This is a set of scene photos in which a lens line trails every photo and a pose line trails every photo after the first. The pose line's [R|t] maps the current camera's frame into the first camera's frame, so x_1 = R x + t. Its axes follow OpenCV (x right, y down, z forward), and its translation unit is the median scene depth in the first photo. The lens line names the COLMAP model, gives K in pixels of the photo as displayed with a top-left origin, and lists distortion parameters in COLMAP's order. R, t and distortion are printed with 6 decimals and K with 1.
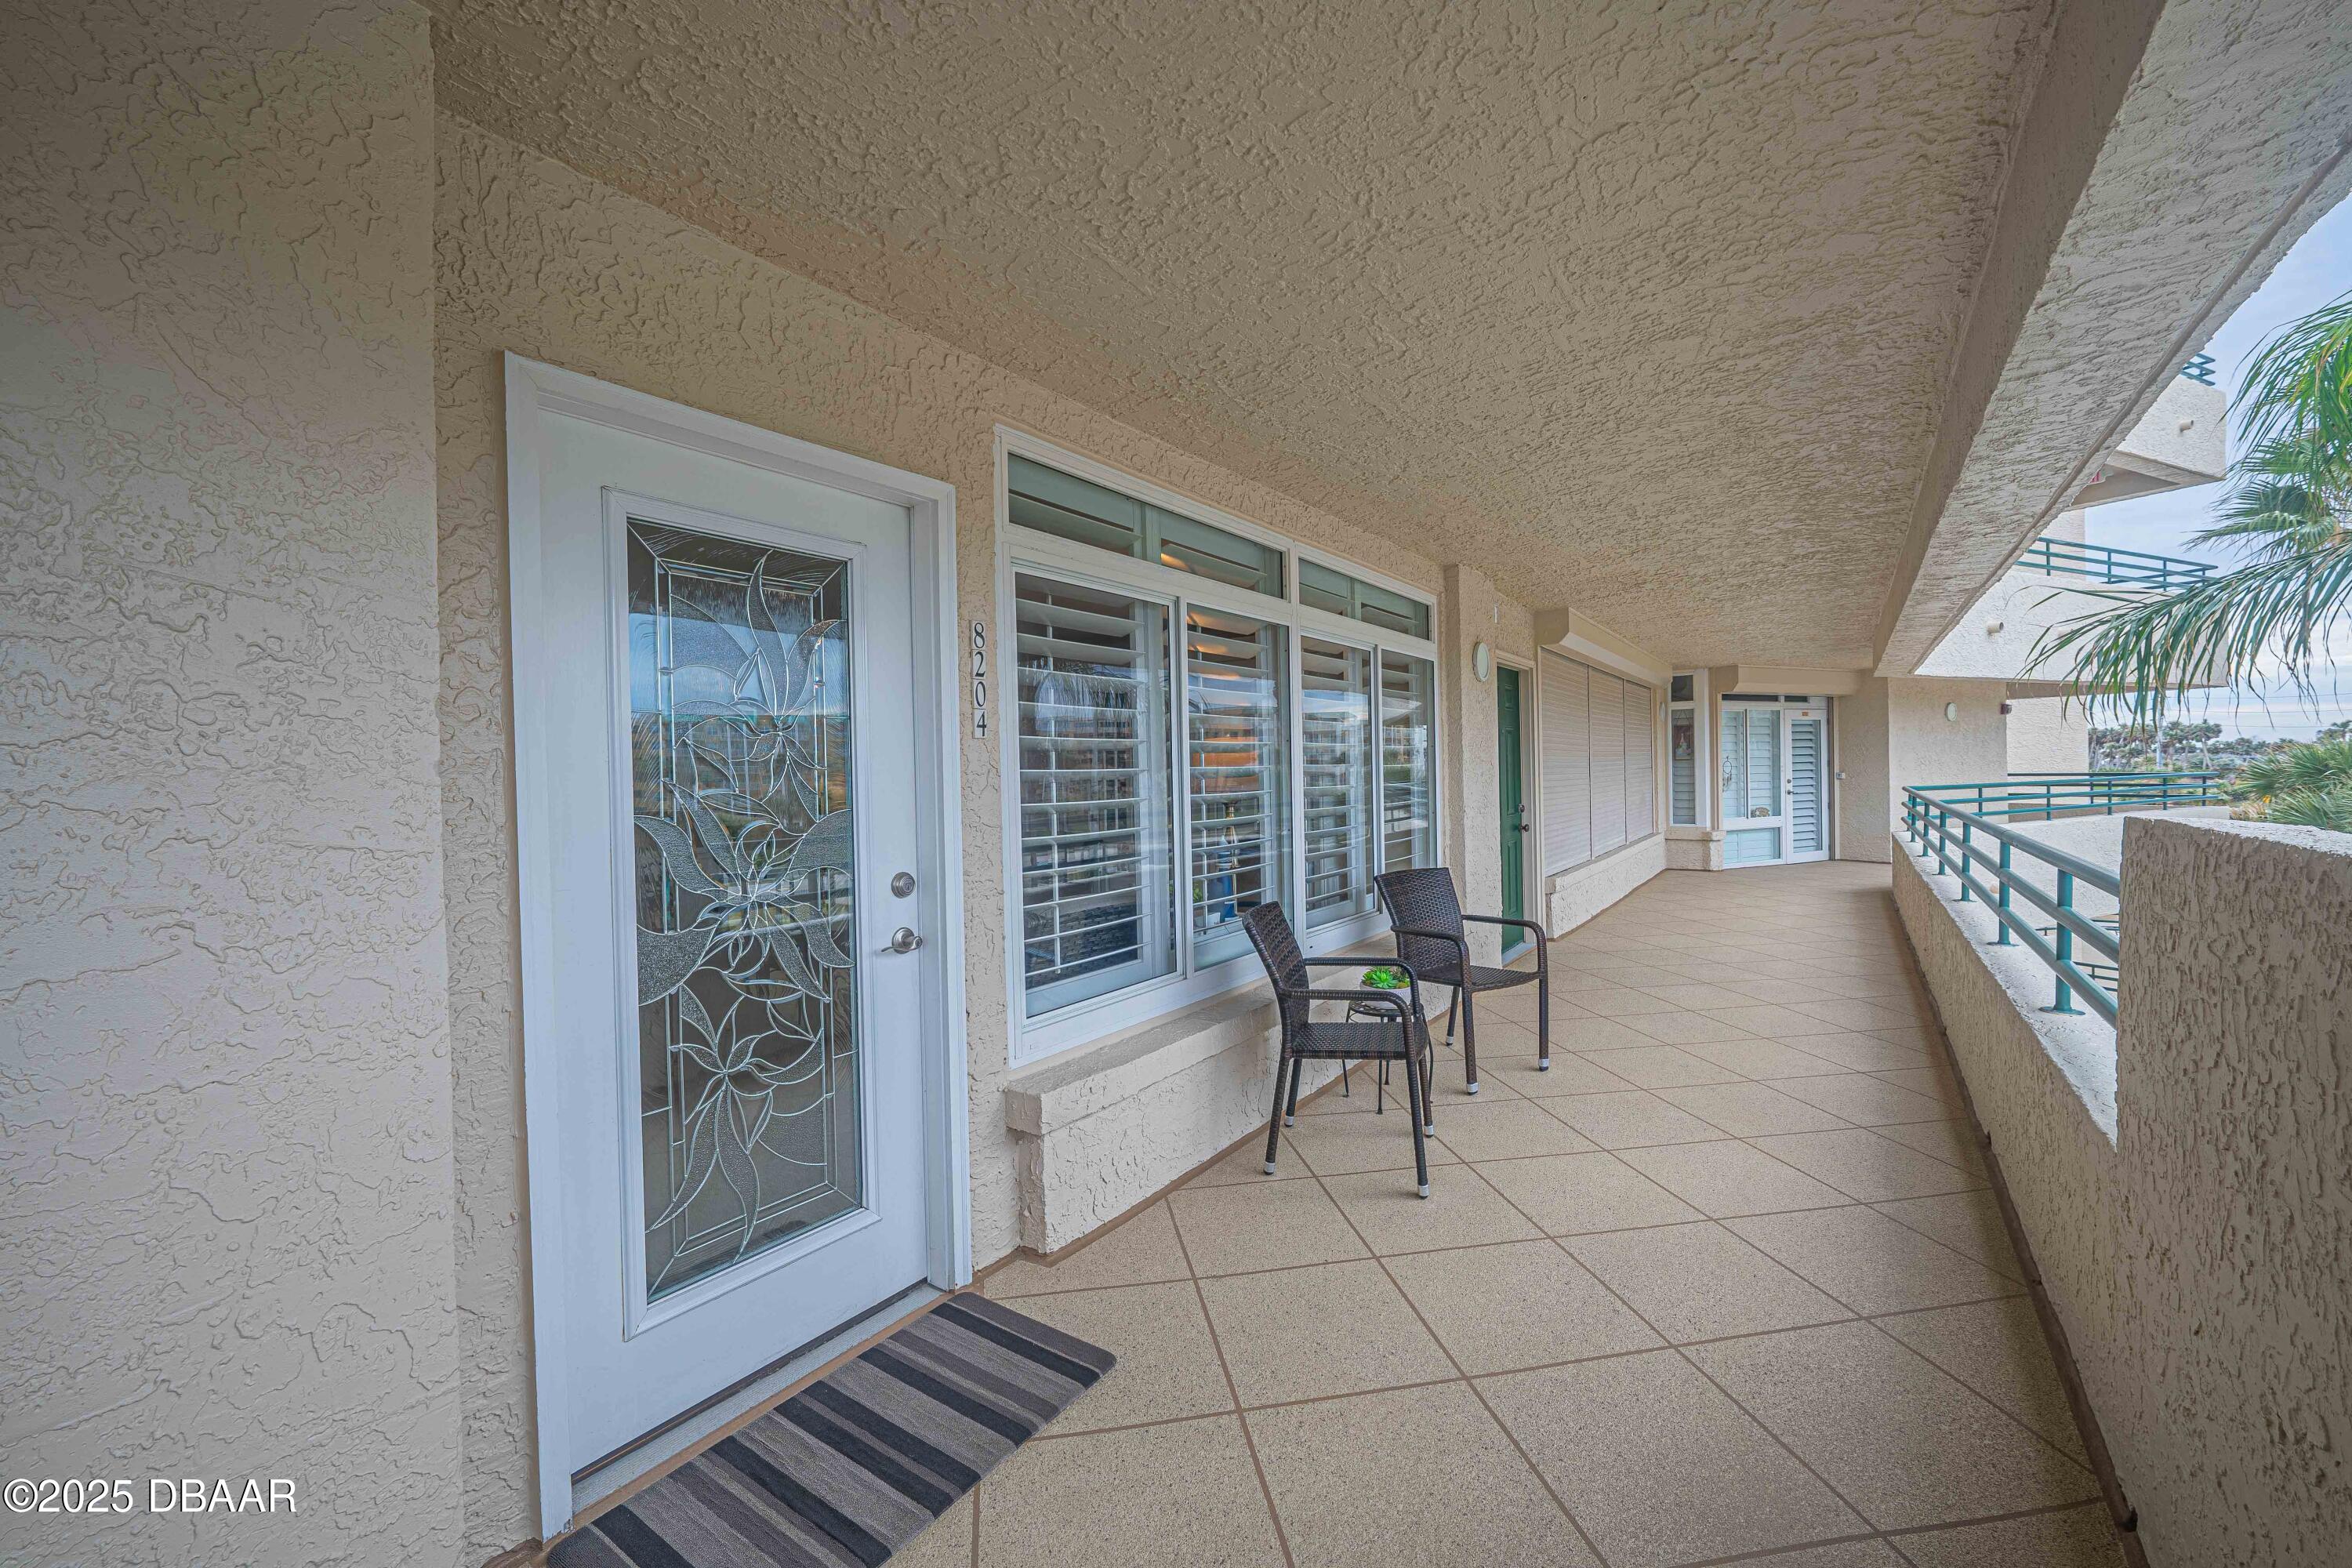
lens RADIAL K [[926.9, 0, 1176.0], [0, 926.9, 784.0], [0, 0, 1]] dist [-0.001286, 0.000178]
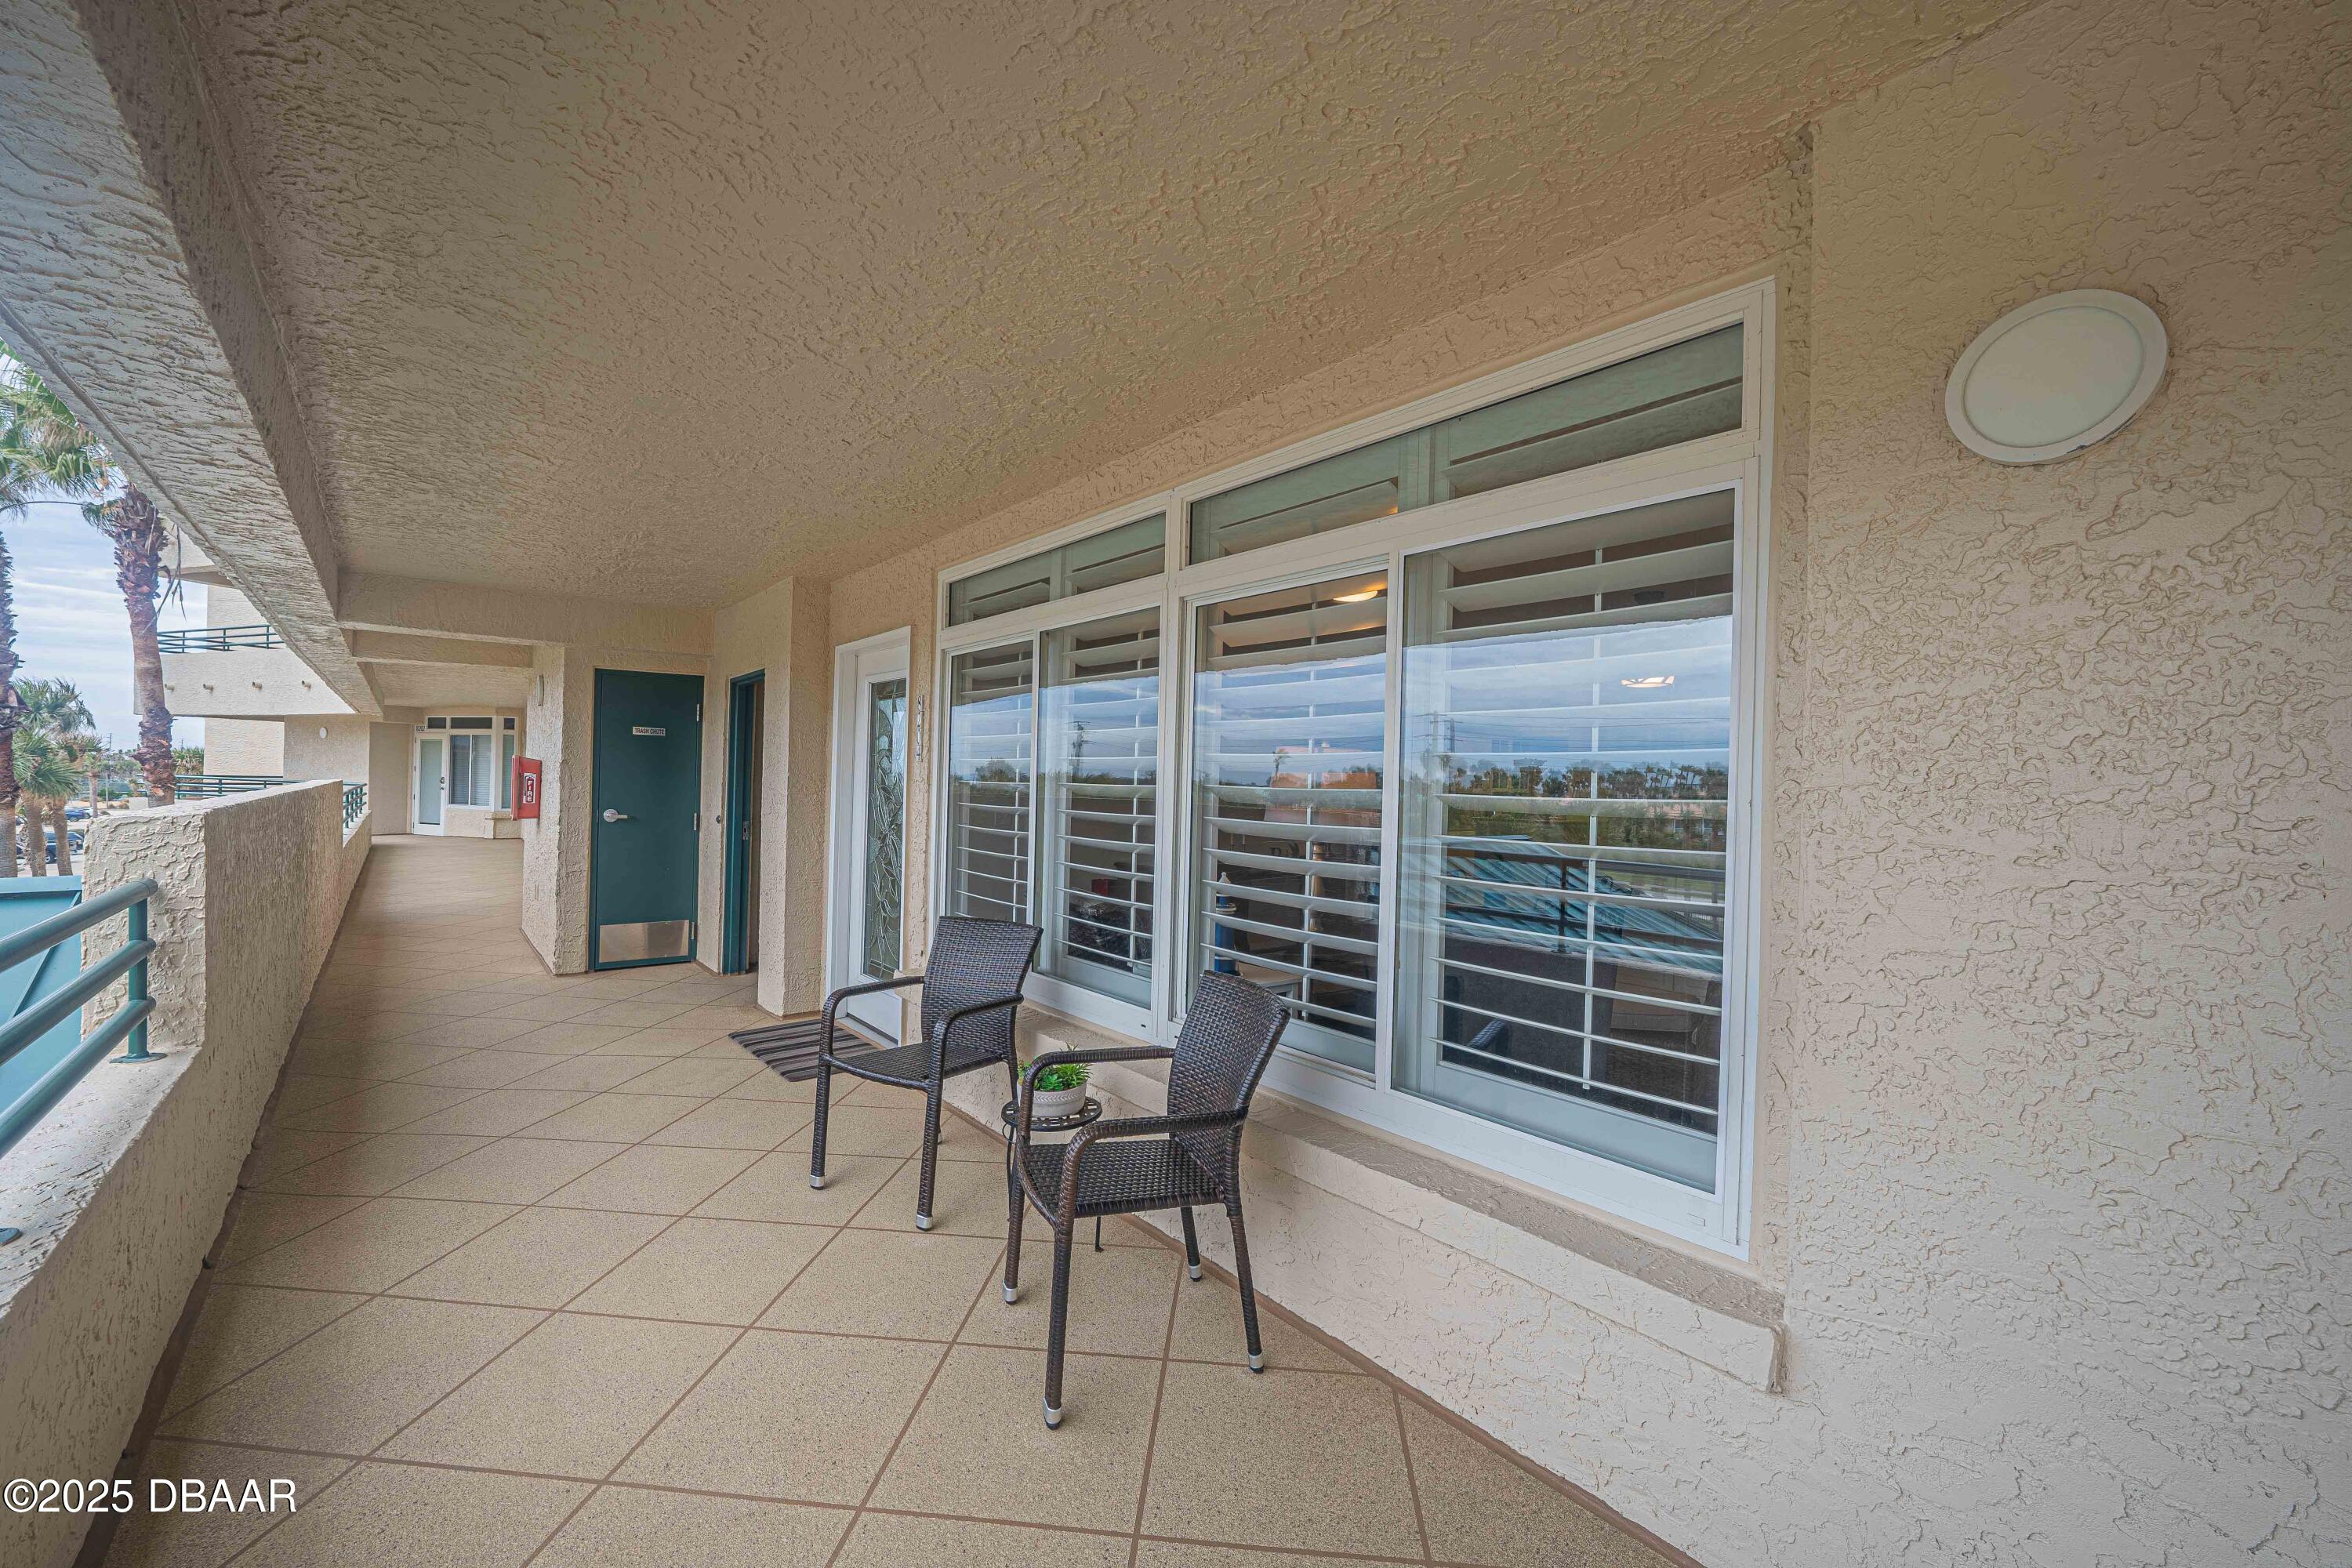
lens RADIAL K [[950.7, 0, 1176.0], [0, 950.7, 784.0], [0, 0, 1]] dist [-0.000357, 0.000039]
pose [[-0.258520, 0.010434, -0.965949, 1.197196], [-0.037928, 0.999061, 0.020942, -0.052766], [0.965261, 0.042050, -0.257882, 1.649867]]
